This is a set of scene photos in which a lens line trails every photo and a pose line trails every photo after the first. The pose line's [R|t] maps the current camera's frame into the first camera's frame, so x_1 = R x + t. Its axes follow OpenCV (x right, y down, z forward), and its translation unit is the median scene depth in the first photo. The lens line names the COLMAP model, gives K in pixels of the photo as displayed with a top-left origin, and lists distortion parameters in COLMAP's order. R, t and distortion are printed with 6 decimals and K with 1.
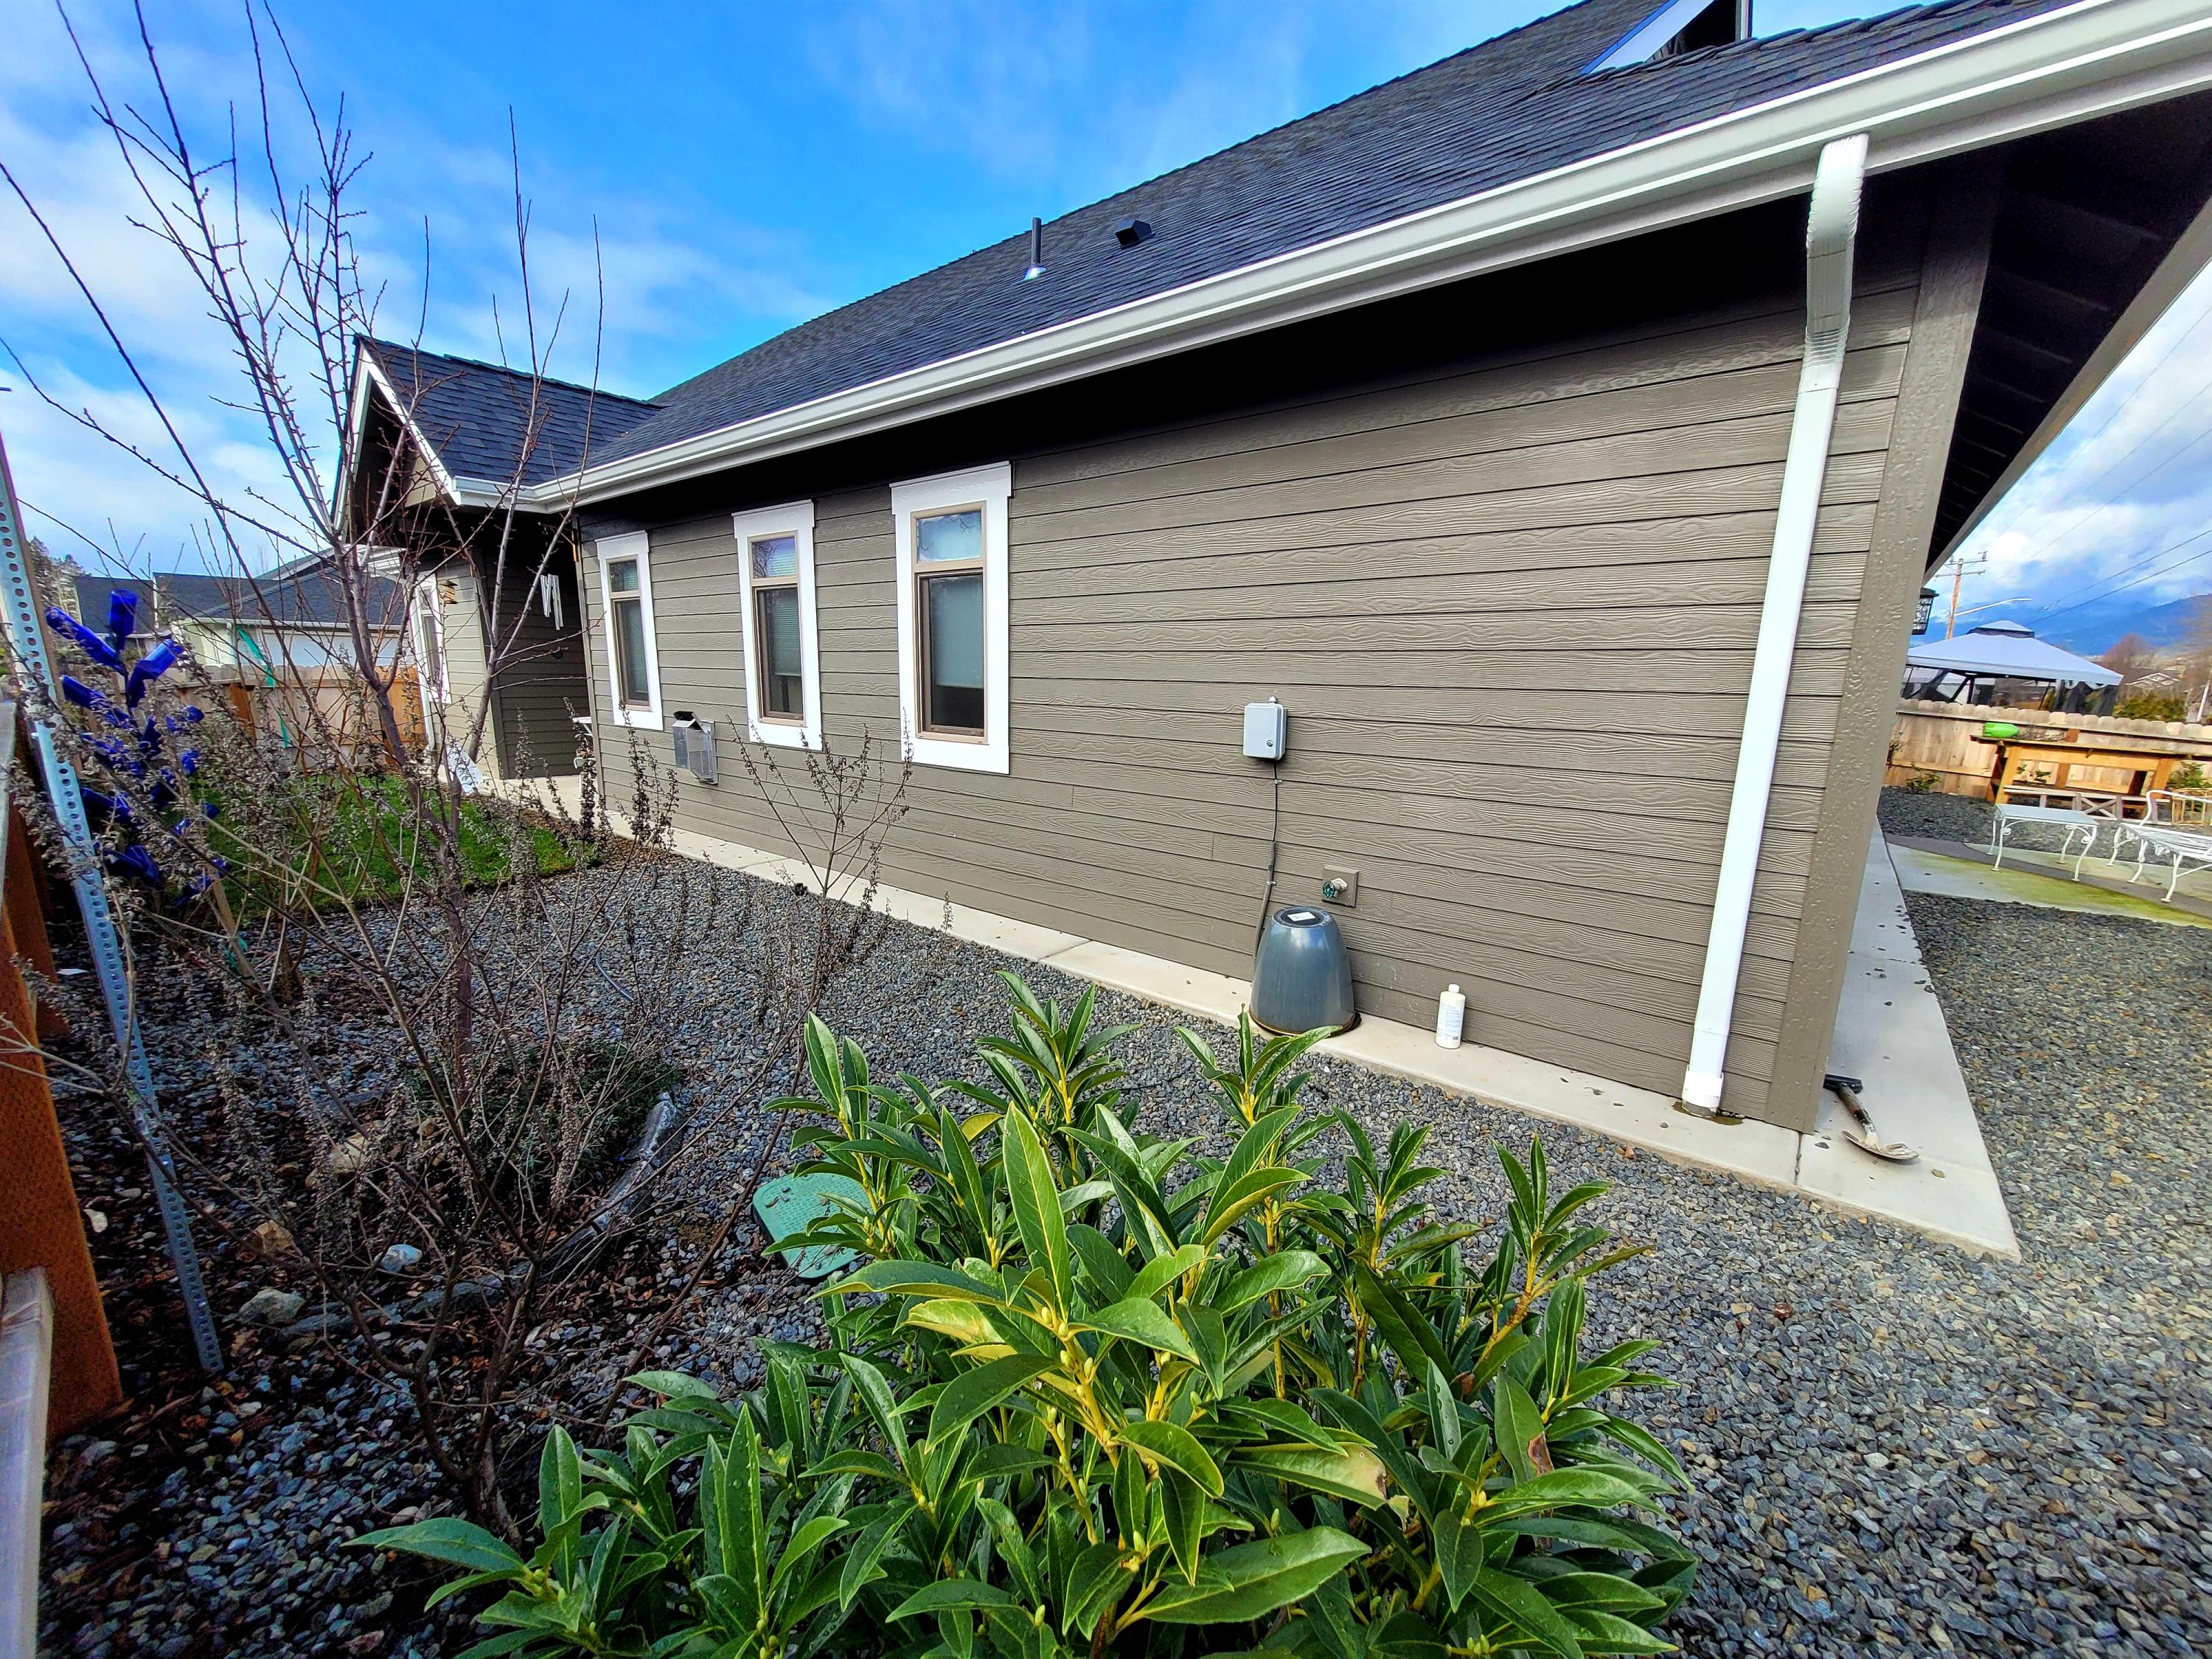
lens RADIAL K [[867.3, 0, 1102.0], [0, 867.3, 845.5], [0, 0, 1]] dist [0.001879, 0.000539]
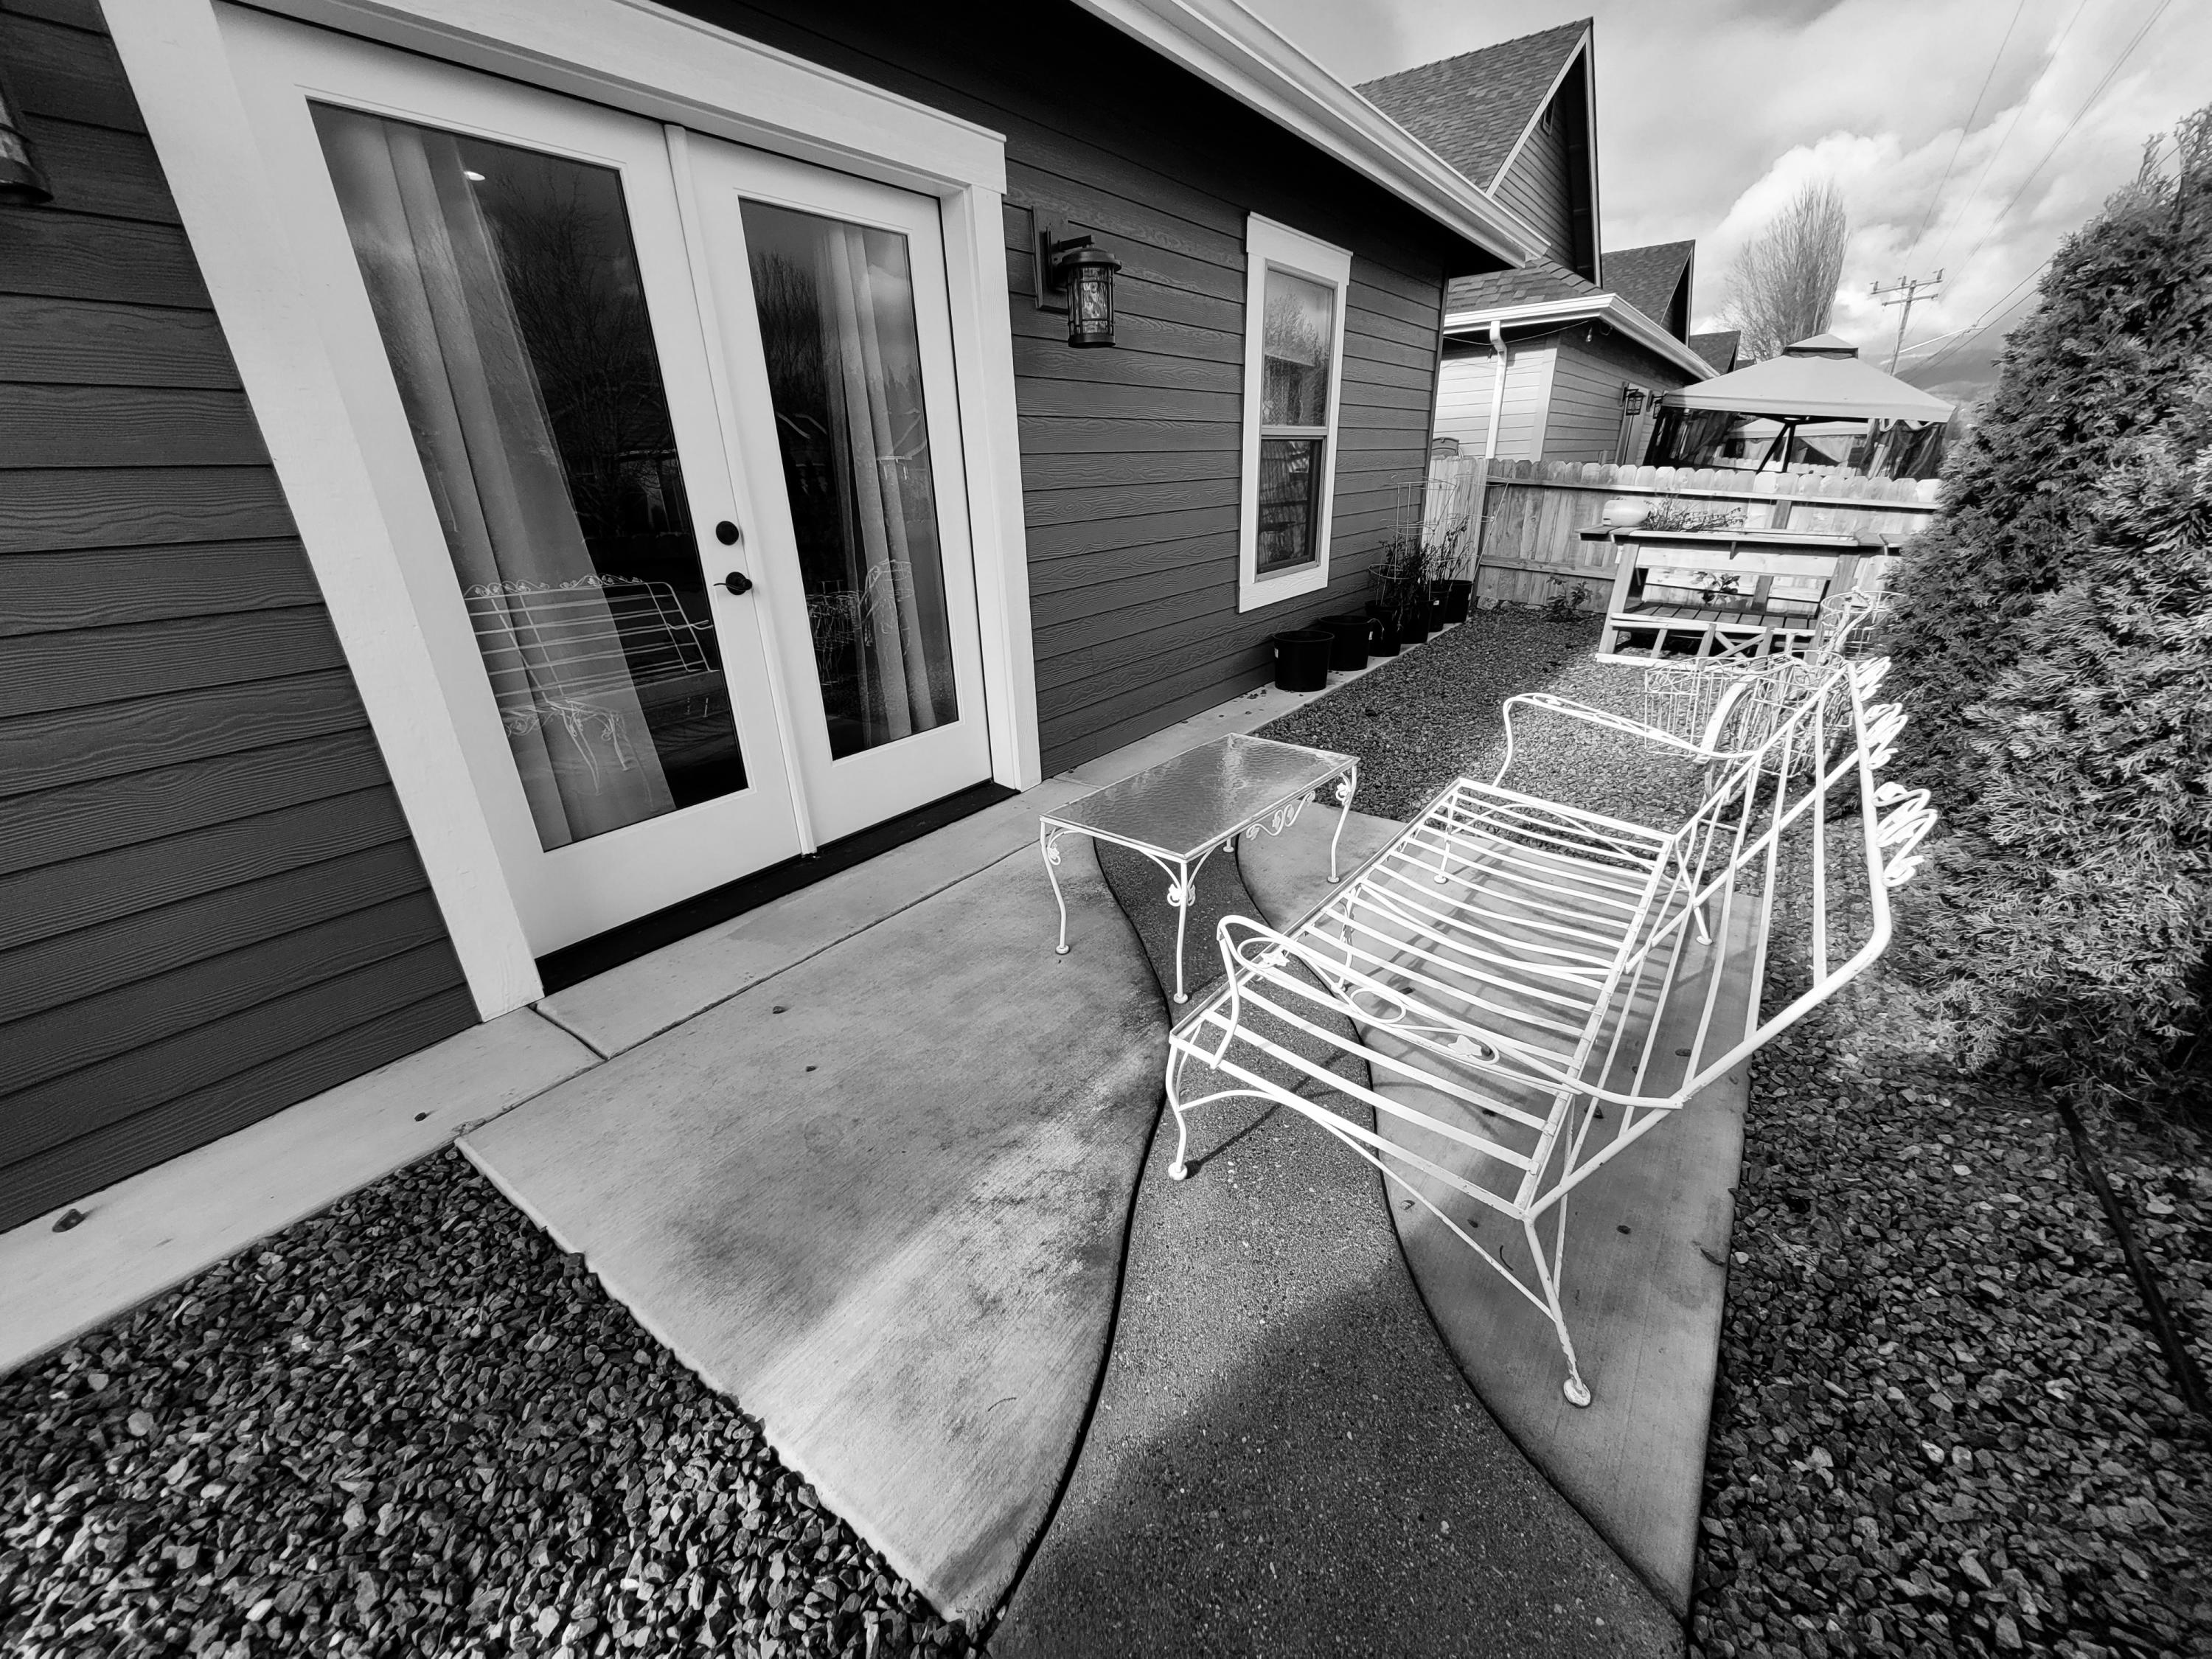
lens RADIAL K [[867.3, 0, 1108.8], [0, 867.3, 833.3], [0, 0, 1]] dist [0.001879, 0.000539]
pose [[0.996870, -0.071996, 0.032652, 1.550238], [0.064424, 0.979225, 0.192270, -0.136638], [-0.045817, -0.189565, 0.980799, 0.988429]]
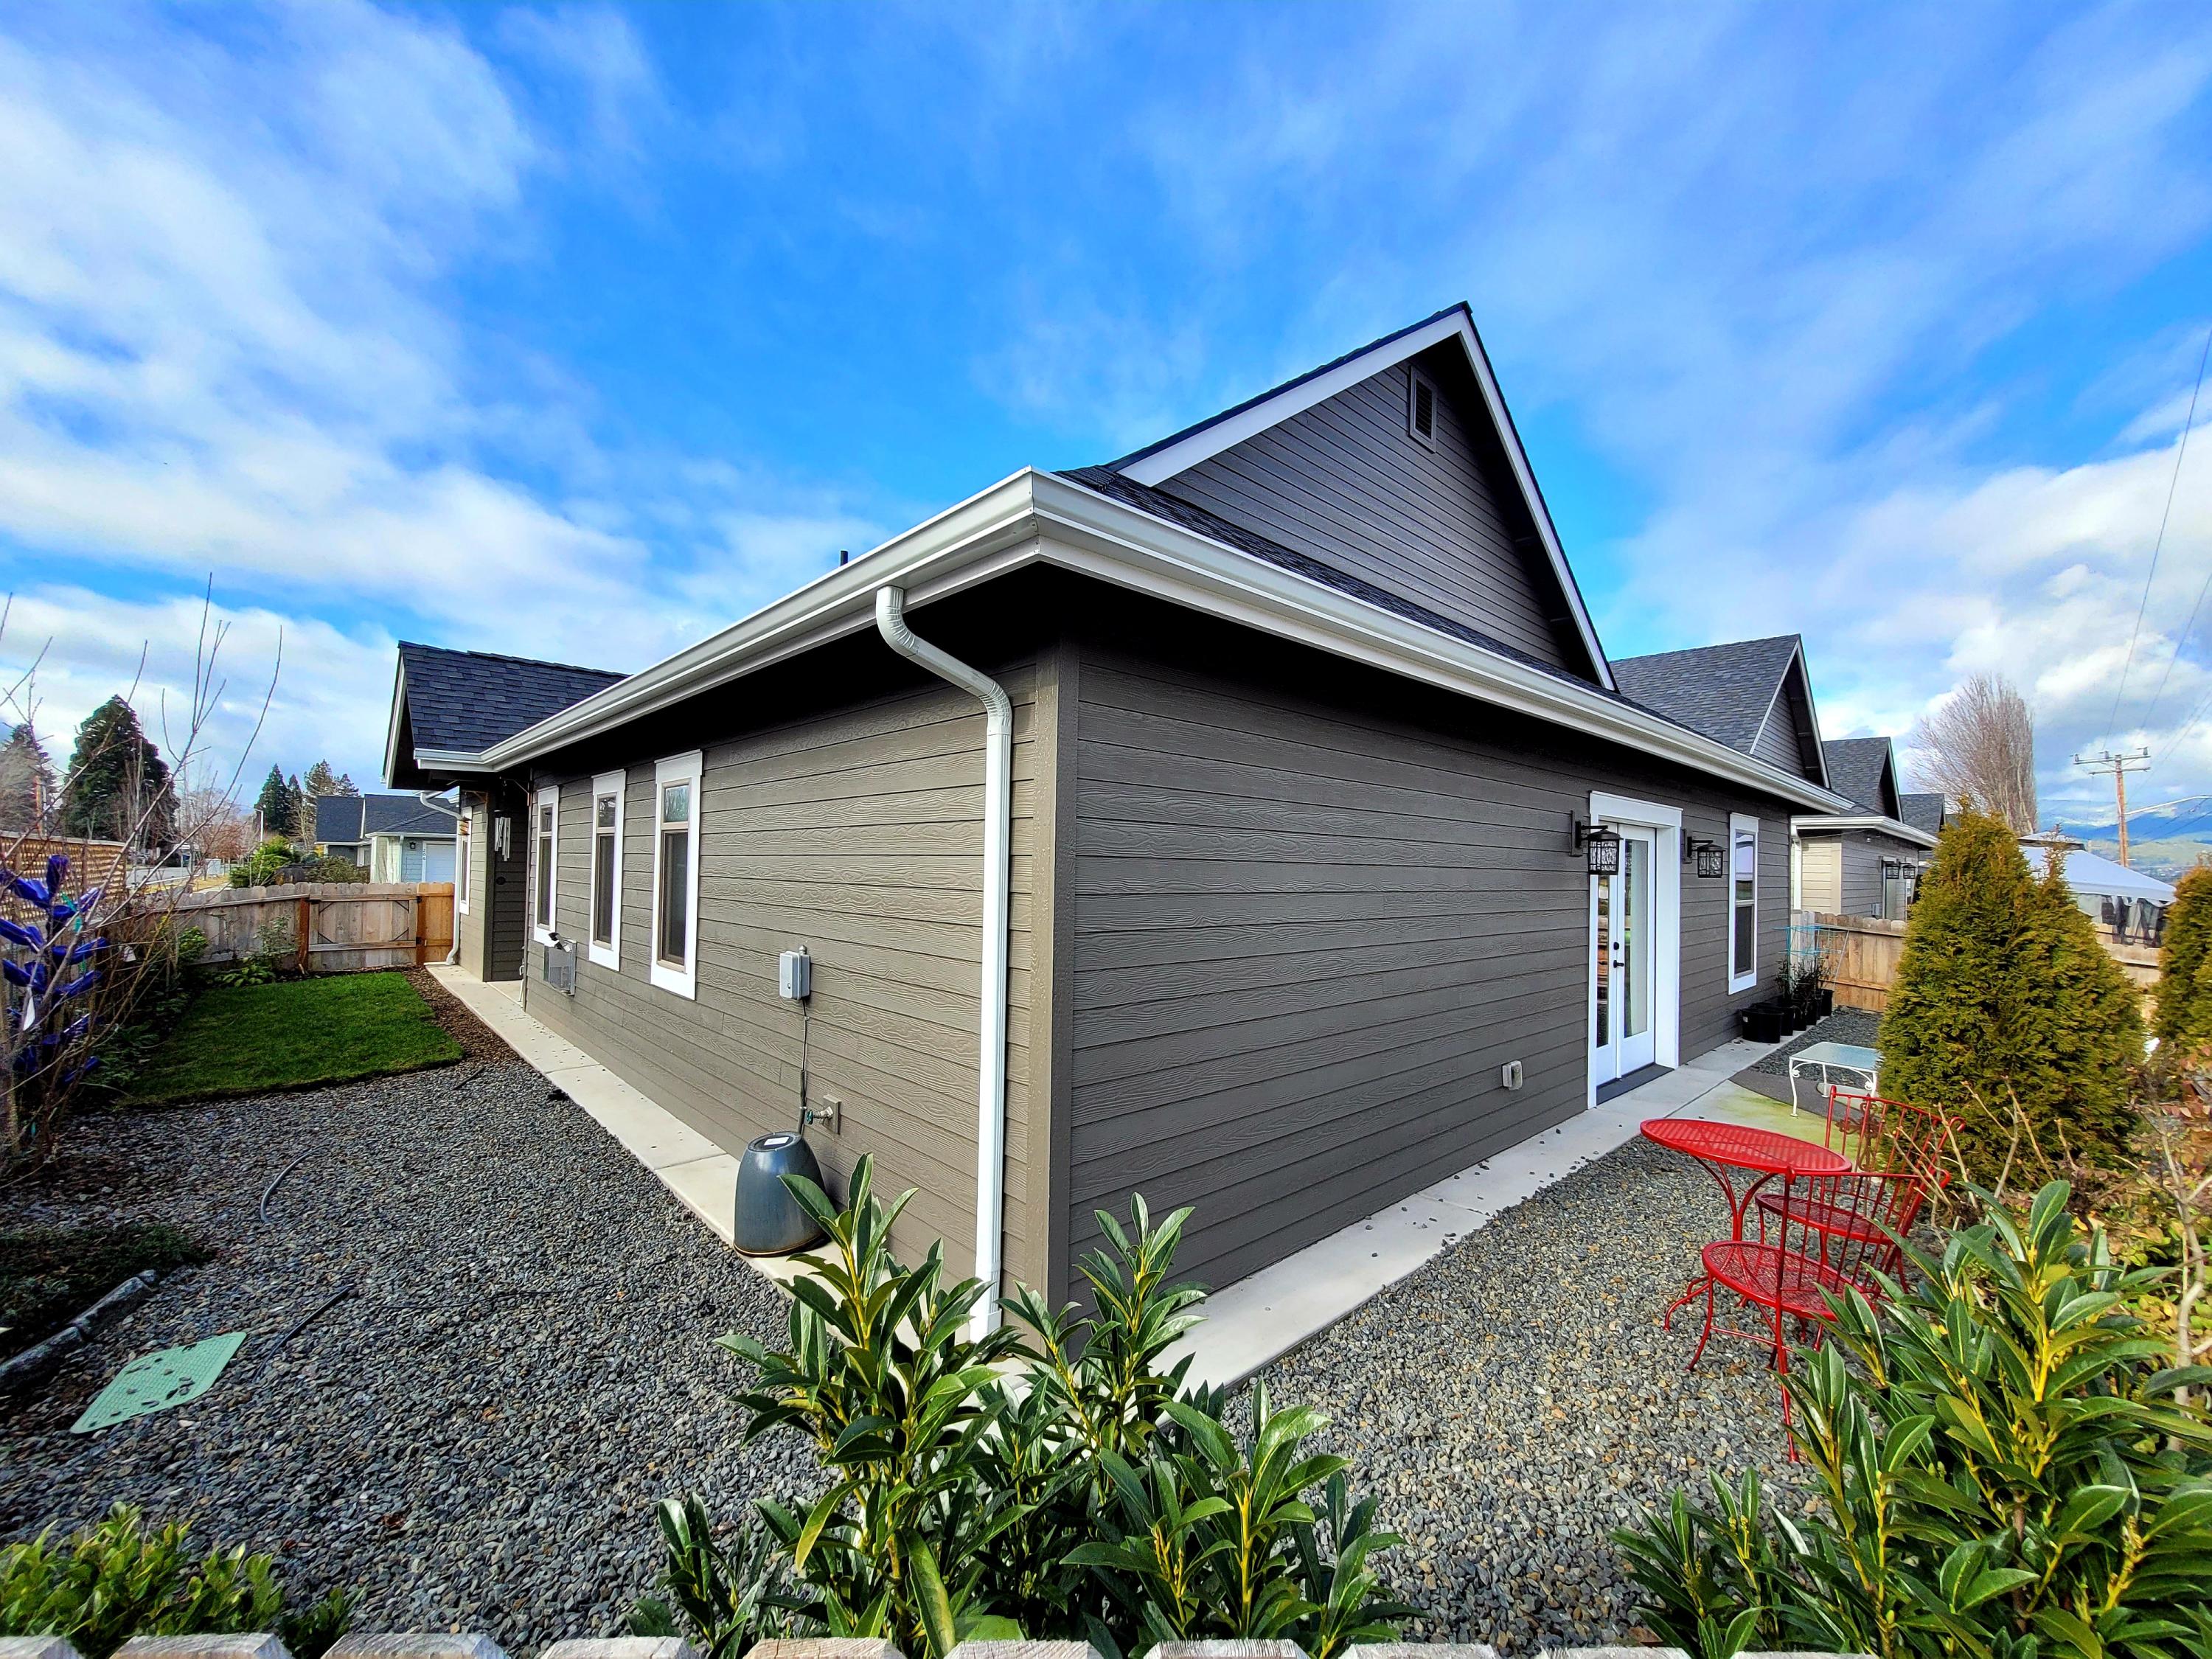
lens RADIAL K [[867.3, 0, 1108.9], [0, 867.3, 837.2], [0, 0, 1]] dist [0.001879, 0.000539]
pose [[0.991702, -0.003628, -0.128506, 0.596829], [-0.026474, 0.972414, -0.231754, -0.039311], [0.125802, 0.233233, 0.964249, -0.103269]]
